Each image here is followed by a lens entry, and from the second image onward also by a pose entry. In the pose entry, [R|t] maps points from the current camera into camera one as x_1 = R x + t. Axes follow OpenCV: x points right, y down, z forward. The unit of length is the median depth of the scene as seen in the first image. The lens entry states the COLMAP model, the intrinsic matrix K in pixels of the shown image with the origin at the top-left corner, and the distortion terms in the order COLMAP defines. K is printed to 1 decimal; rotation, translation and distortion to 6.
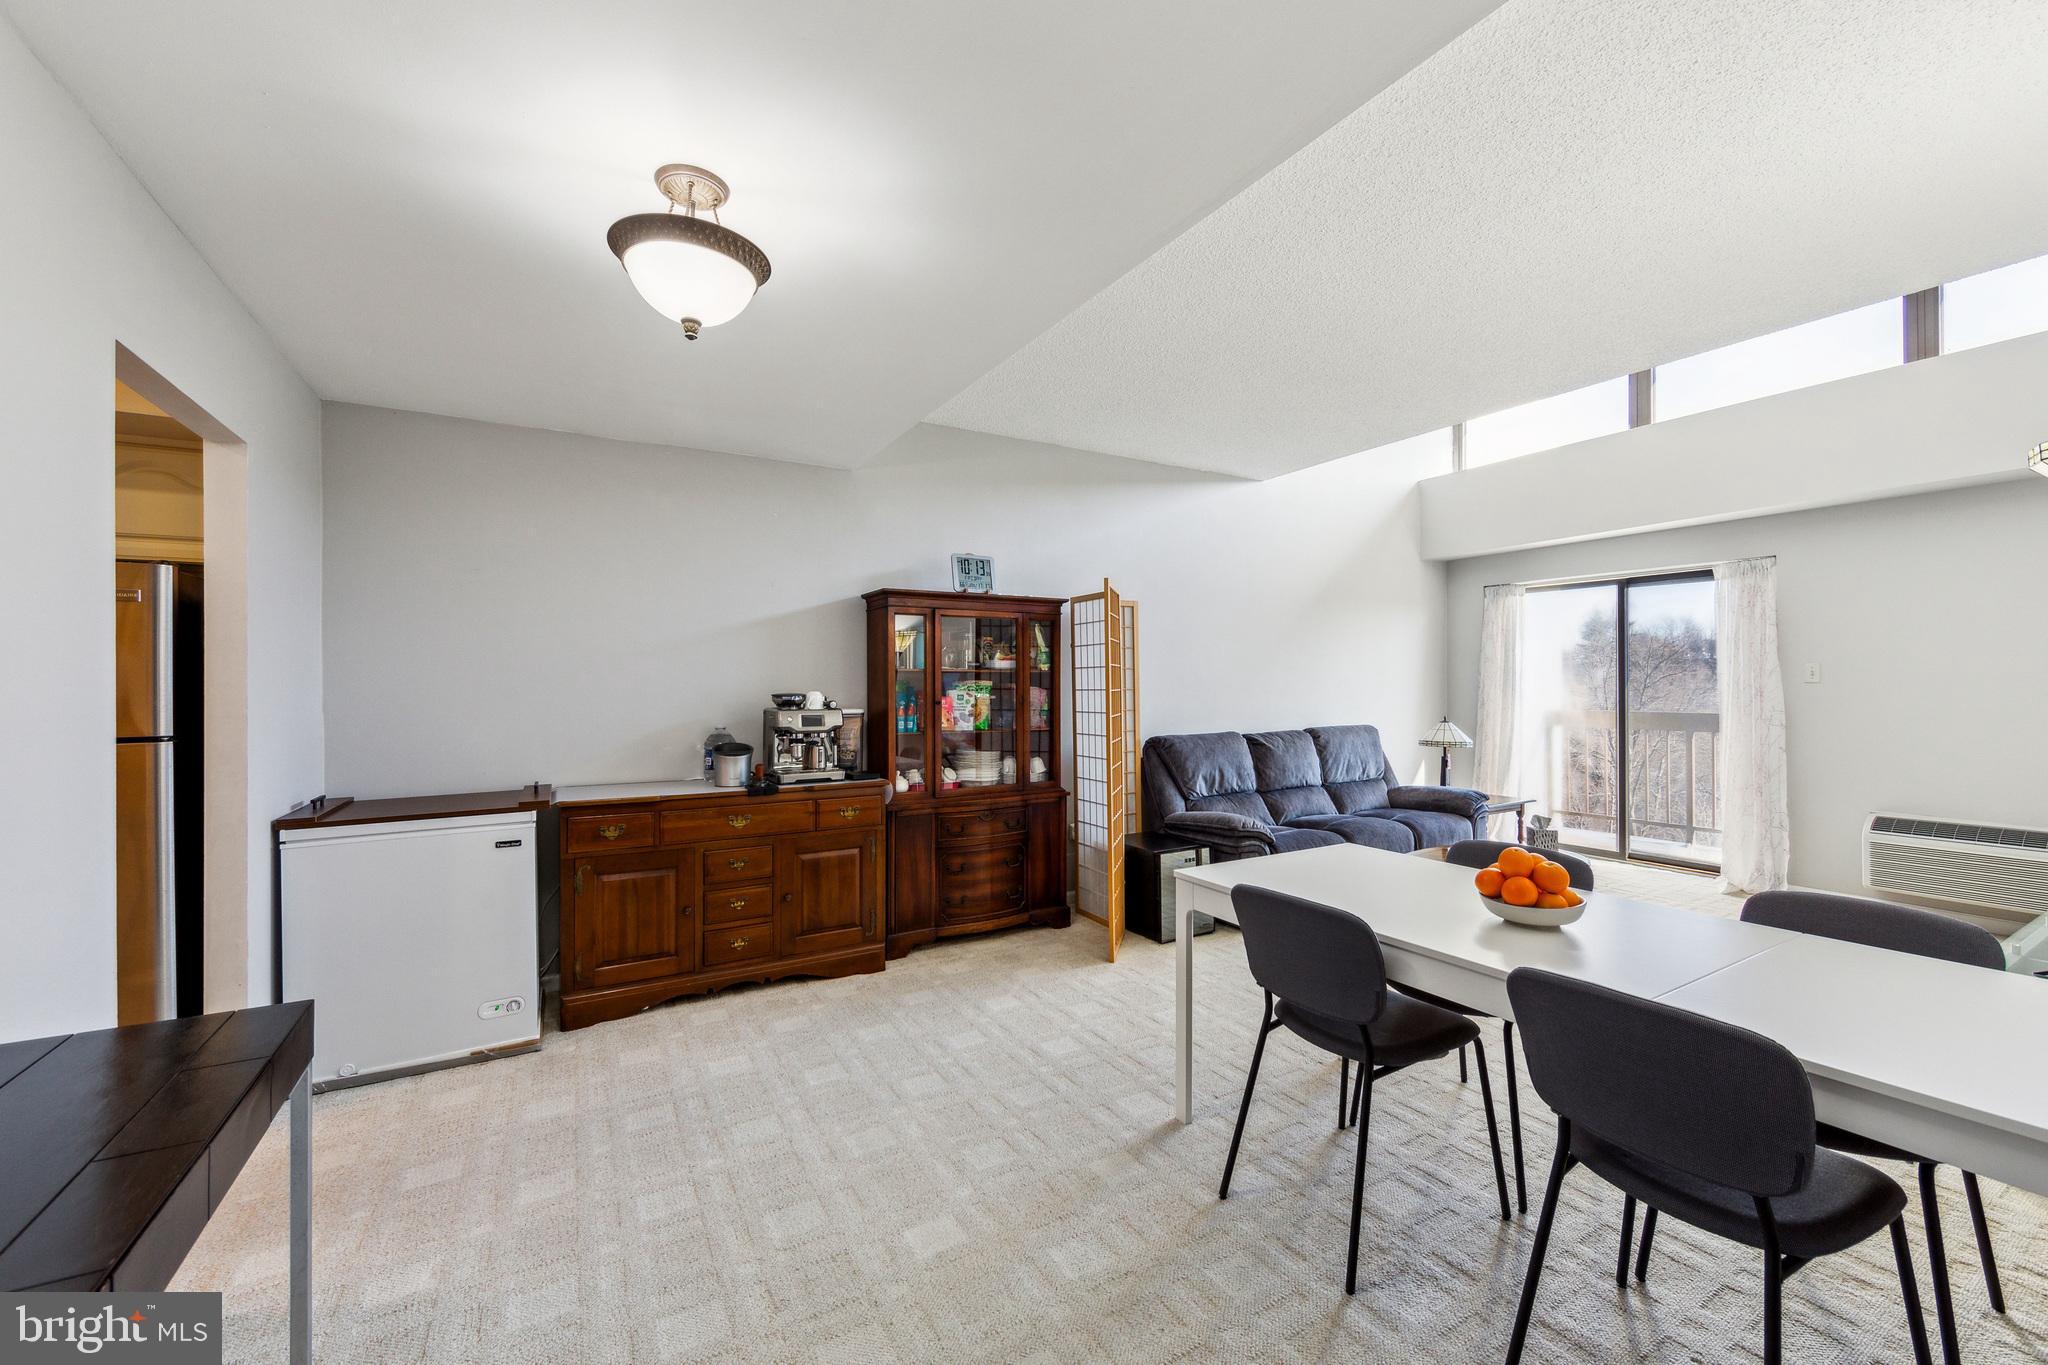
lens RADIAL K [[807.7, 0, 1024.0], [0, 807.7, 682.5], [0, 0, 1]] dist [-0.010261, 0.000152]
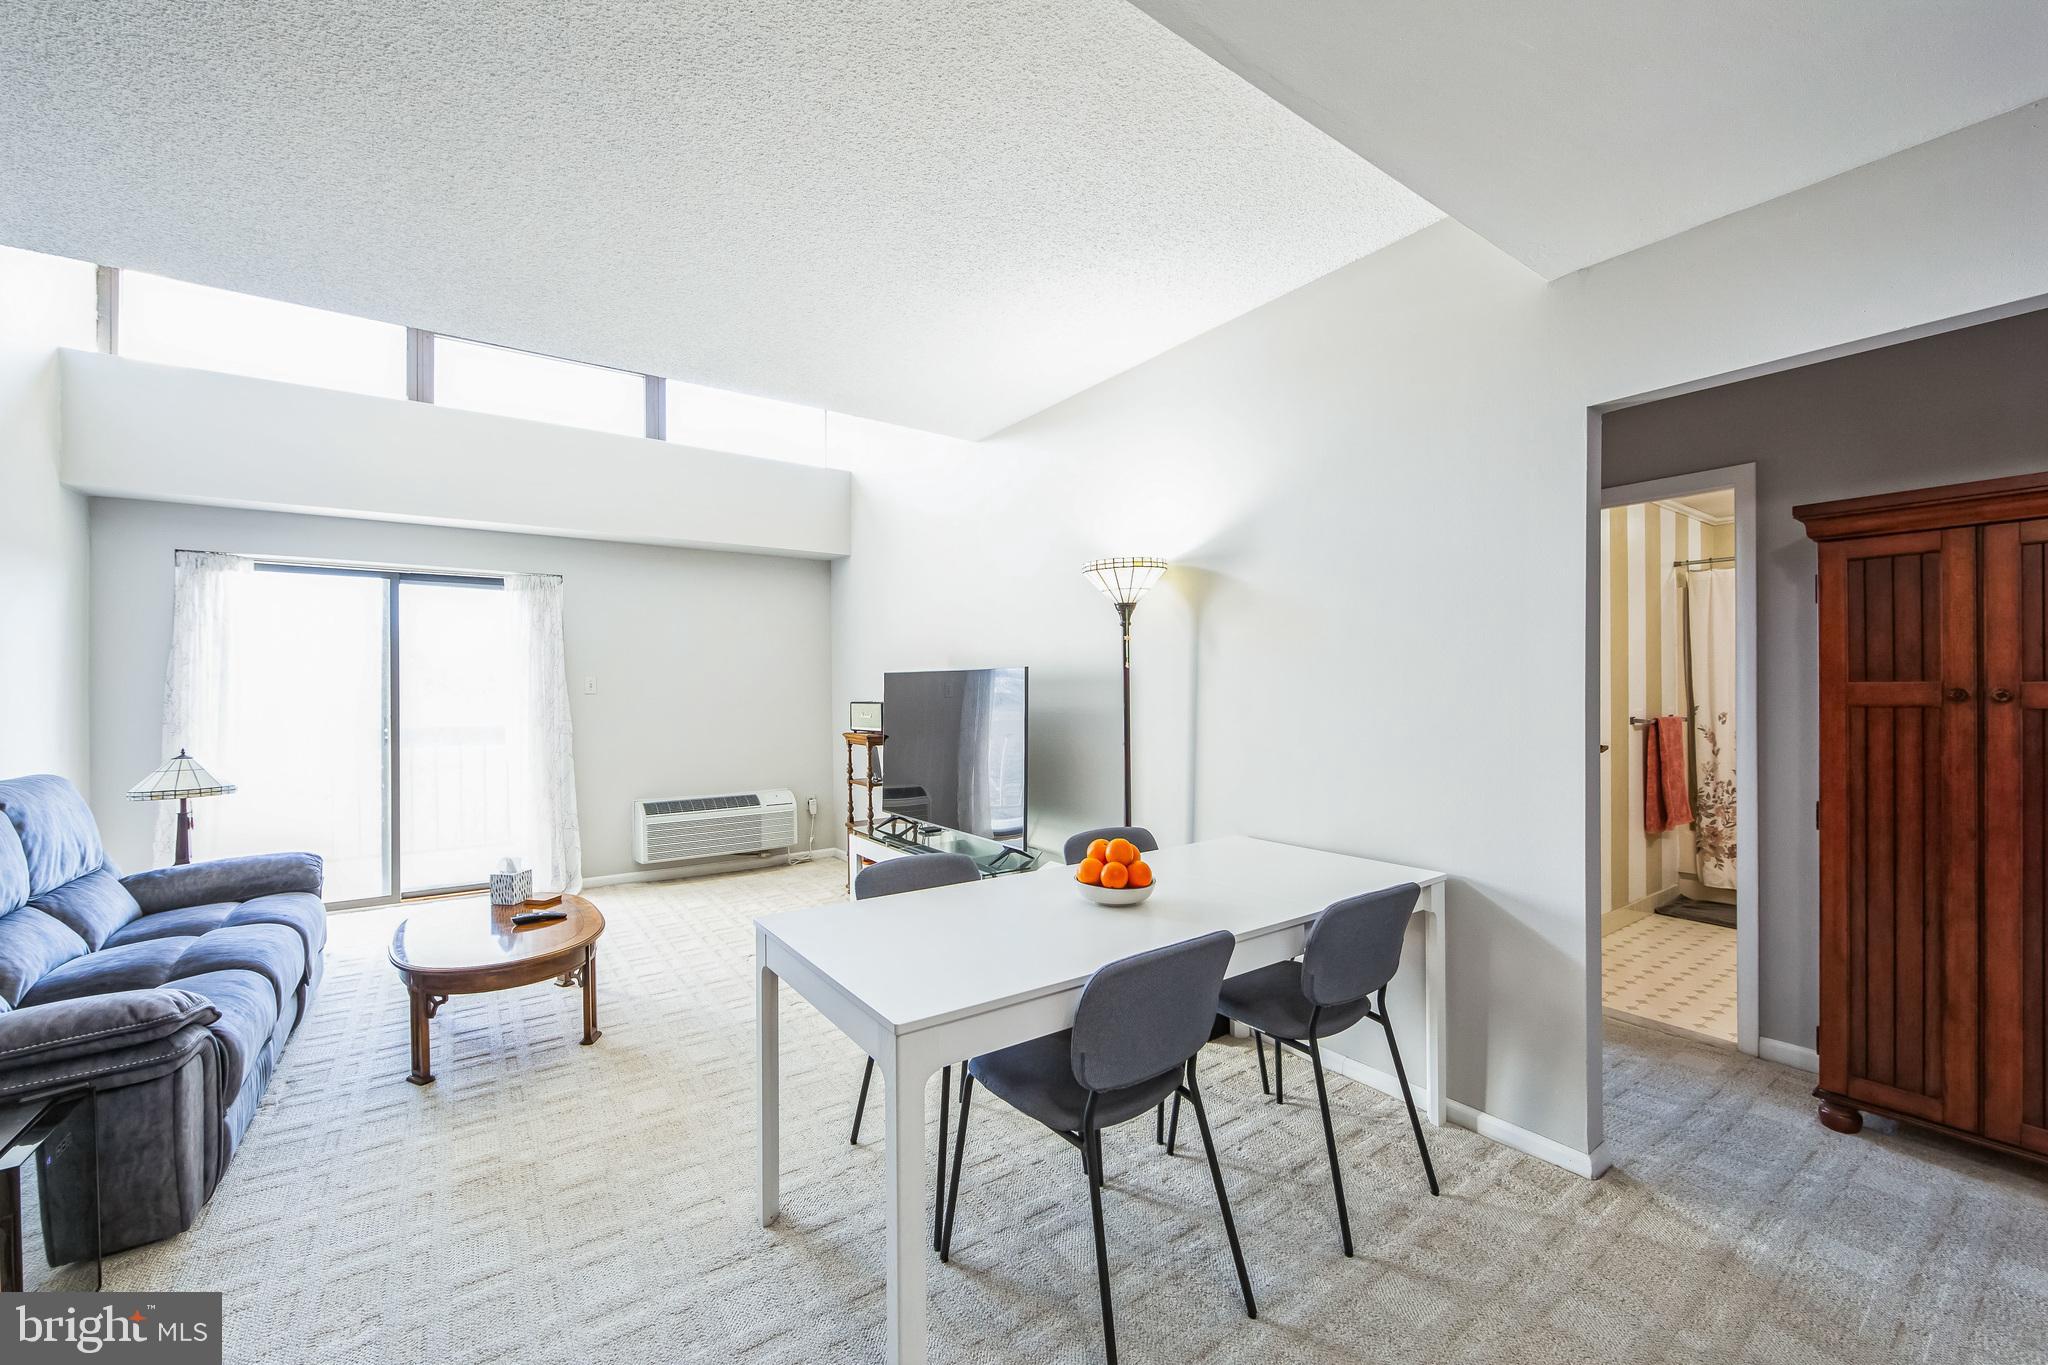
lens RADIAL K [[810.9, 0, 1032.3], [0, 810.9, 689.8], [0, 0, 1]] dist [-0.009147, 0.000290]
pose [[-0.103649, 0.005310, 0.994600, -0.190190], [0.004401, 0.999978, -0.004880, 0.002515], [-0.994604, 0.003872, -0.103670, 0.458261]]
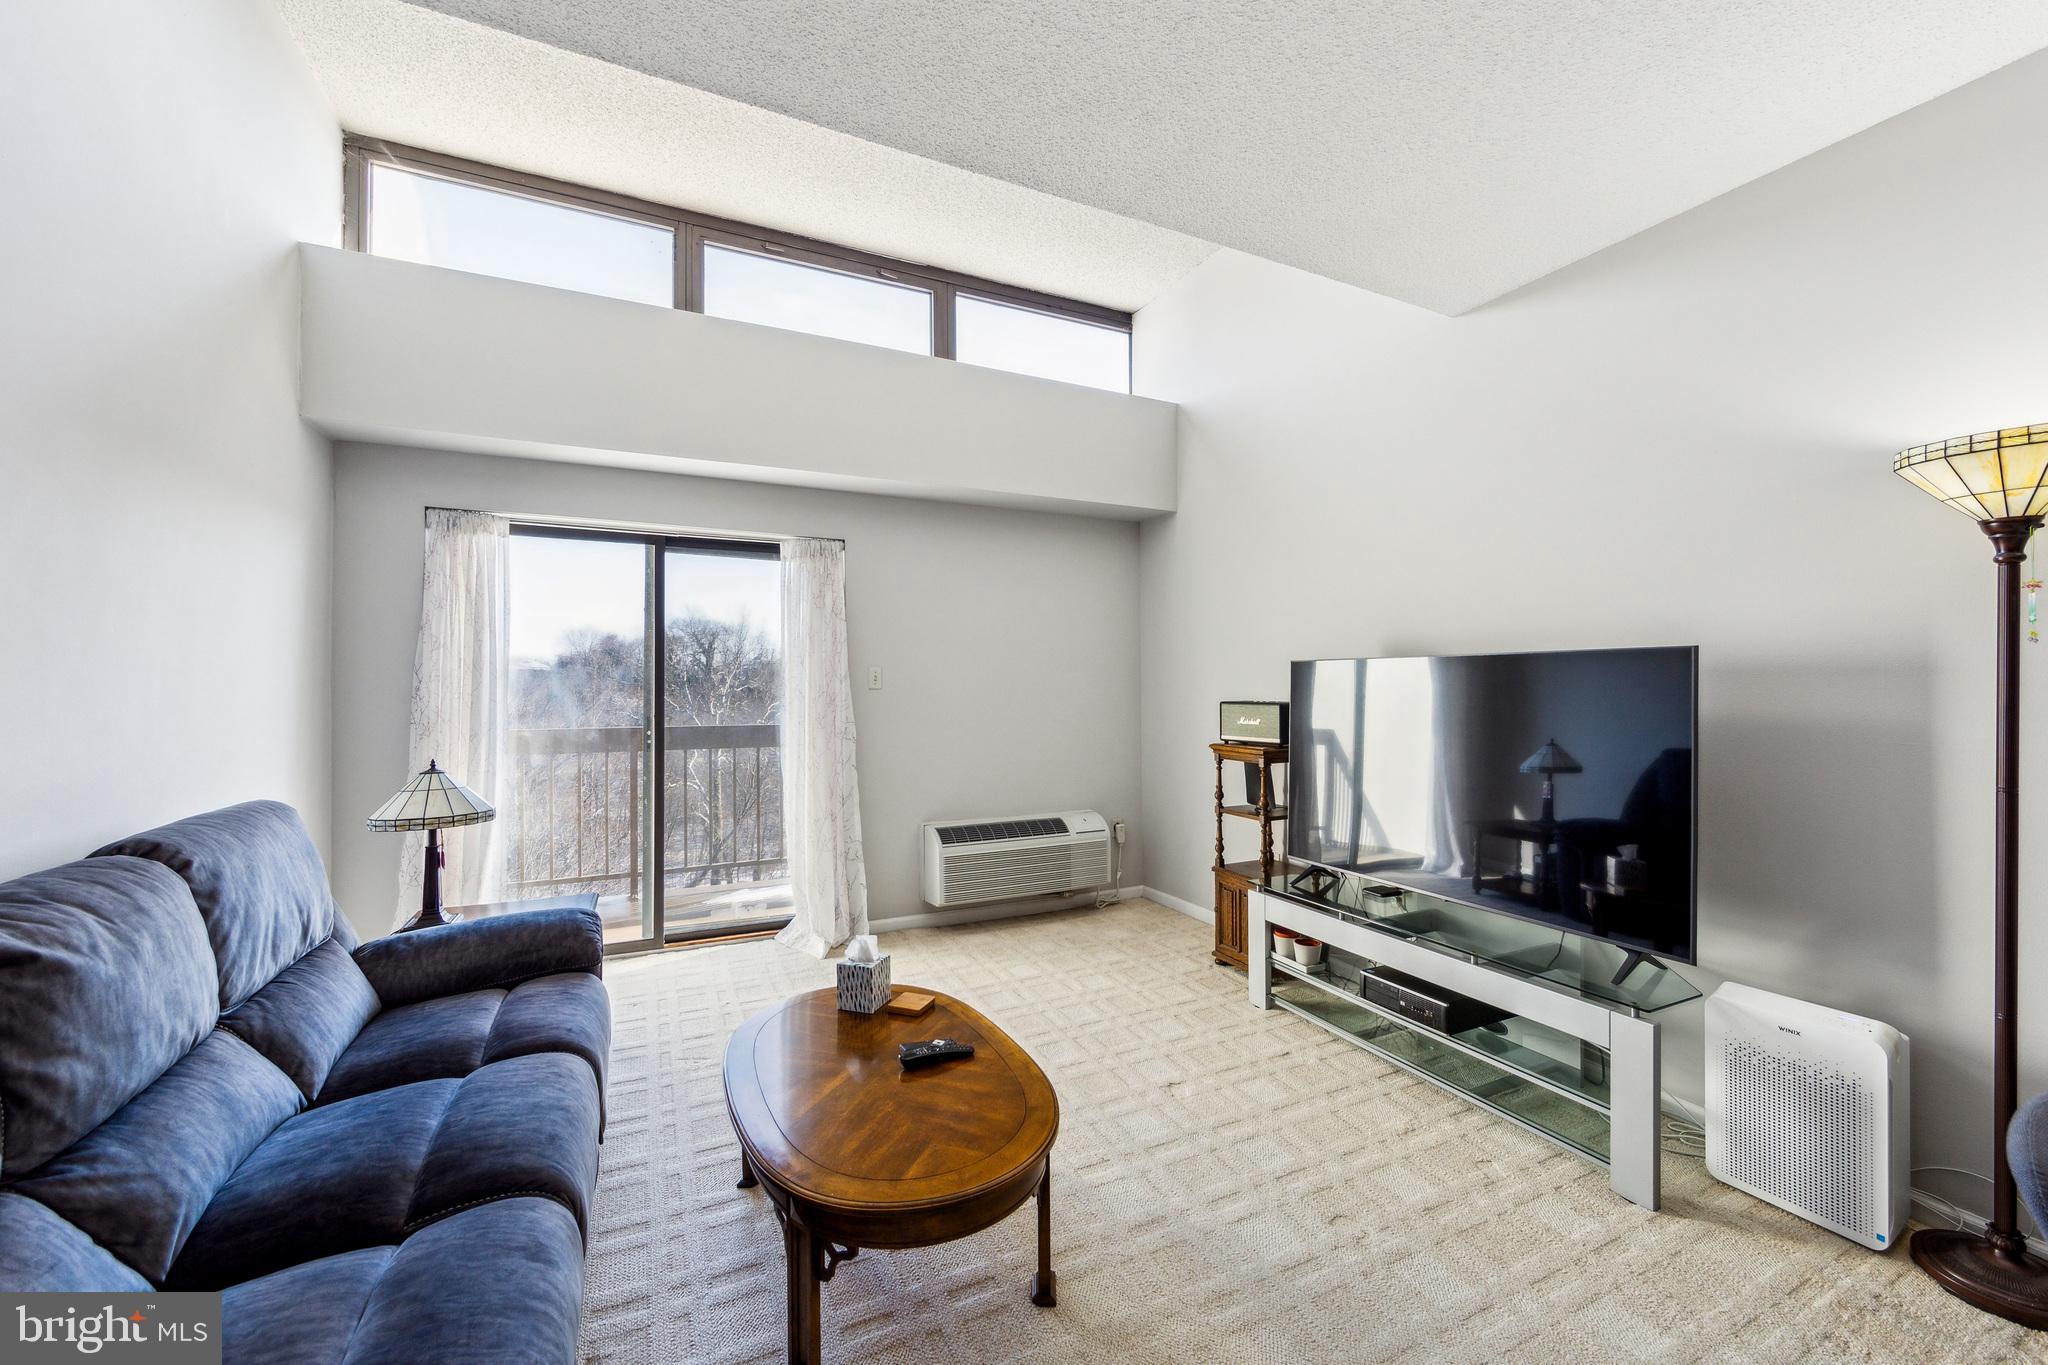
lens RADIAL K [[807.7, 0, 1024.0], [0, 807.7, 682.5], [0, 0, 1]] dist [-0.010261, 0.000152]
pose [[0.071827, 0.008594, 0.997380, 0.093276], [-0.000878, 0.999963, -0.008553, 0.000777], [-0.997417, -0.000262, 0.071832, 0.704940]]
